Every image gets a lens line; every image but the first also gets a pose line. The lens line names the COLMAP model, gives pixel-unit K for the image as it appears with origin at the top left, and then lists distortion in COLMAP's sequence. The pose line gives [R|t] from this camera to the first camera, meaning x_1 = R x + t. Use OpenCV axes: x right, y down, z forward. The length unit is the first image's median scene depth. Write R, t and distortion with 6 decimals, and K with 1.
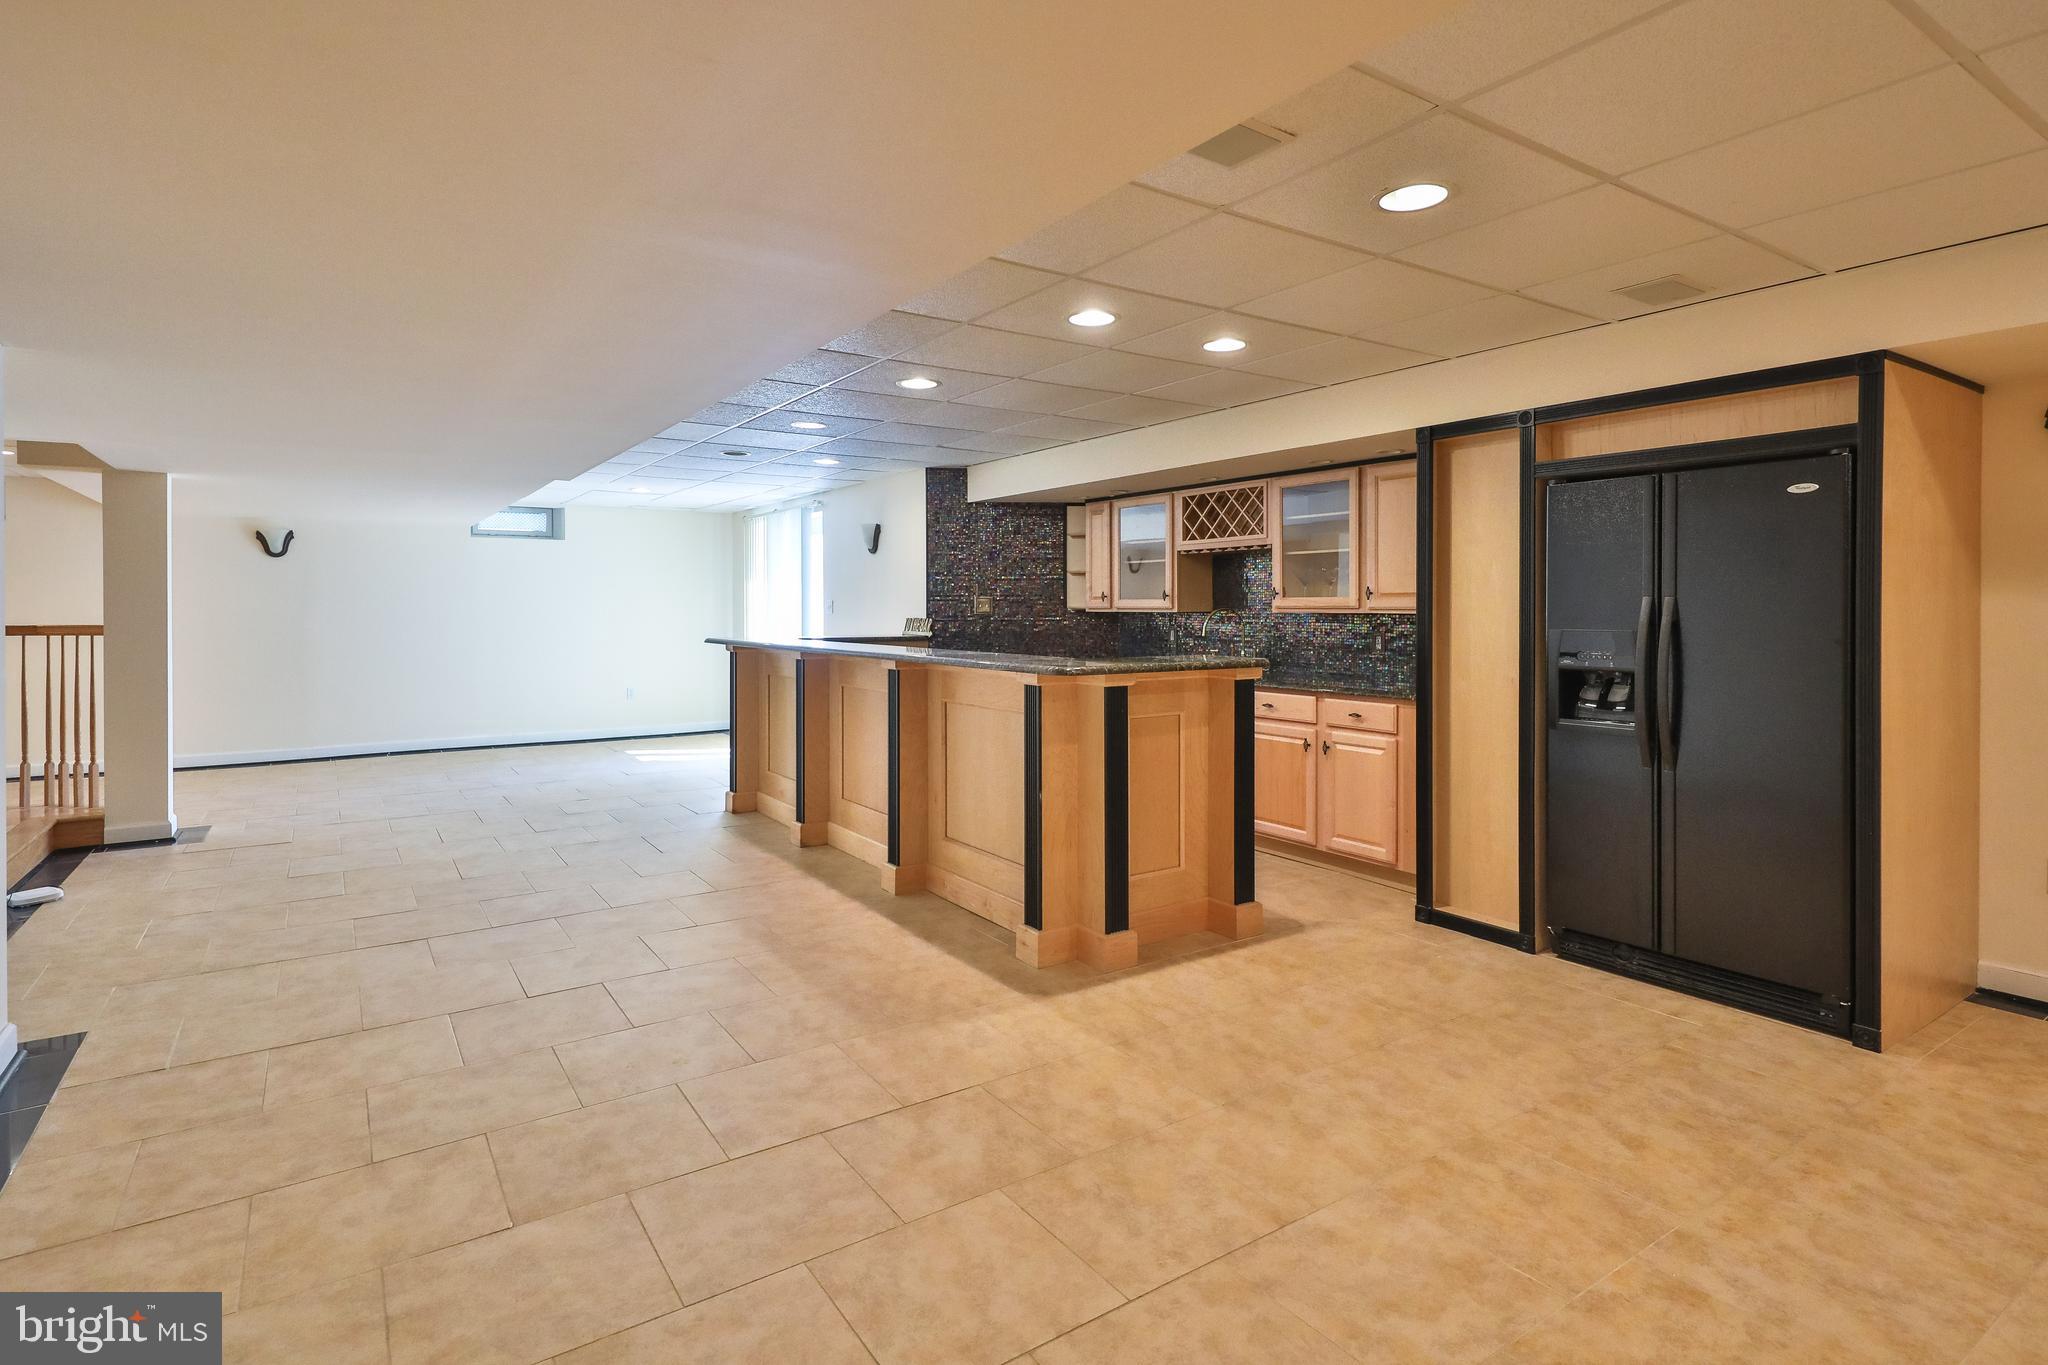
lens RADIAL K [[999.5, 0, 1013.9], [0, 999.5, 604.7], [0, 0, 1]] dist [-0.002372, -0.001134]
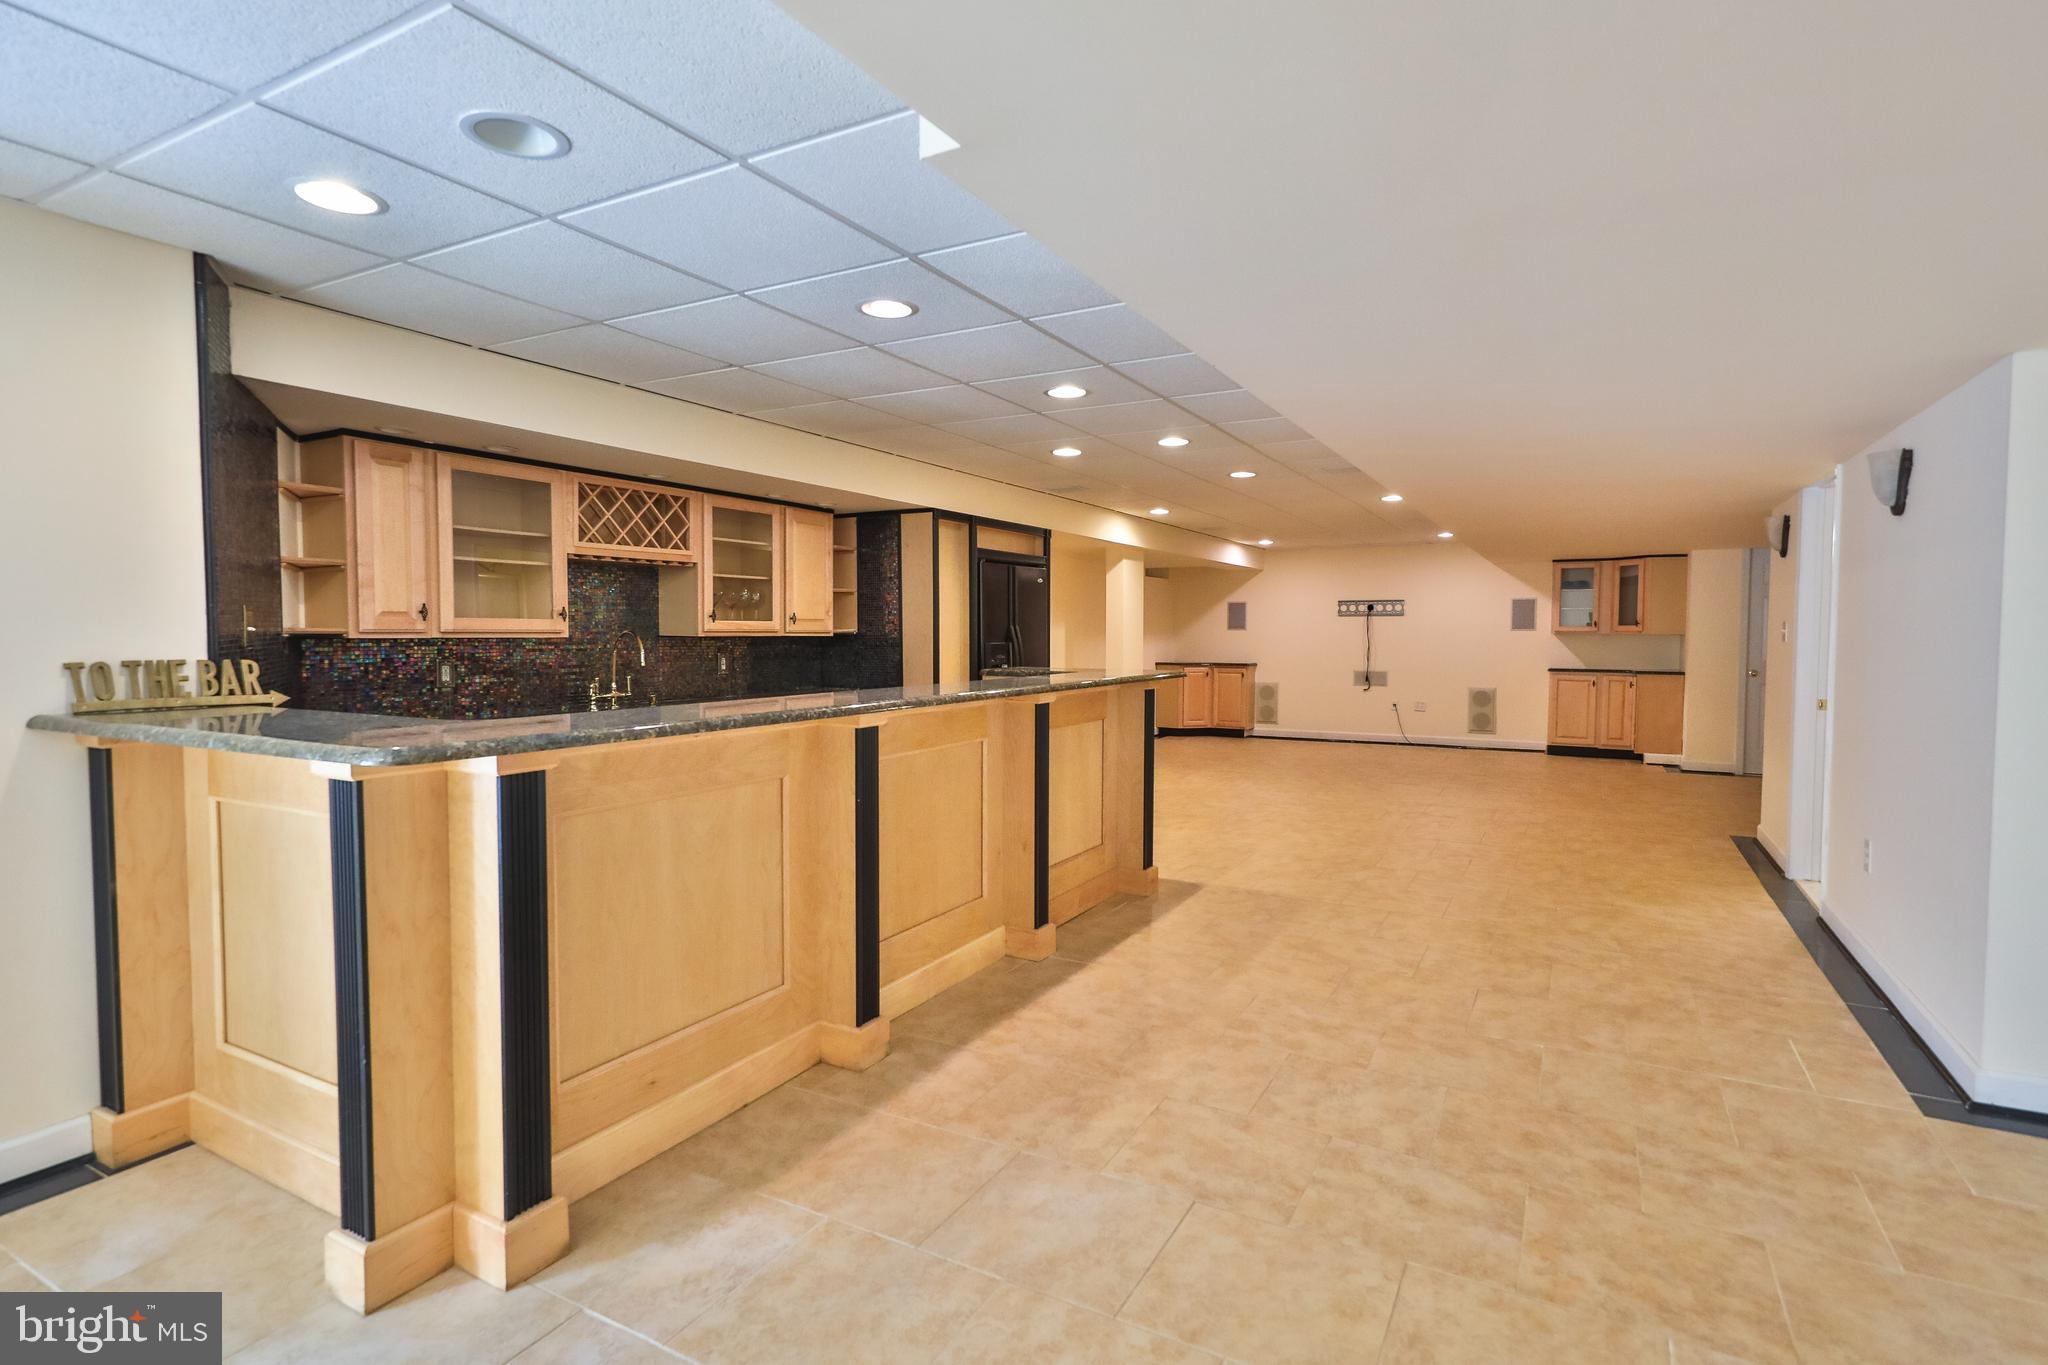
lens RADIAL K [[999.5, 0, 1041.5], [0, 999.5, 690.7], [0, 0, 1]] dist [-0.002372, -0.001134]
pose [[-0.452536, -0.054253, 0.890094, -0.697546], [-0.007686, 0.998348, 0.056944, 0.003074], [-0.891713, 0.018928, -0.452206, 1.088175]]
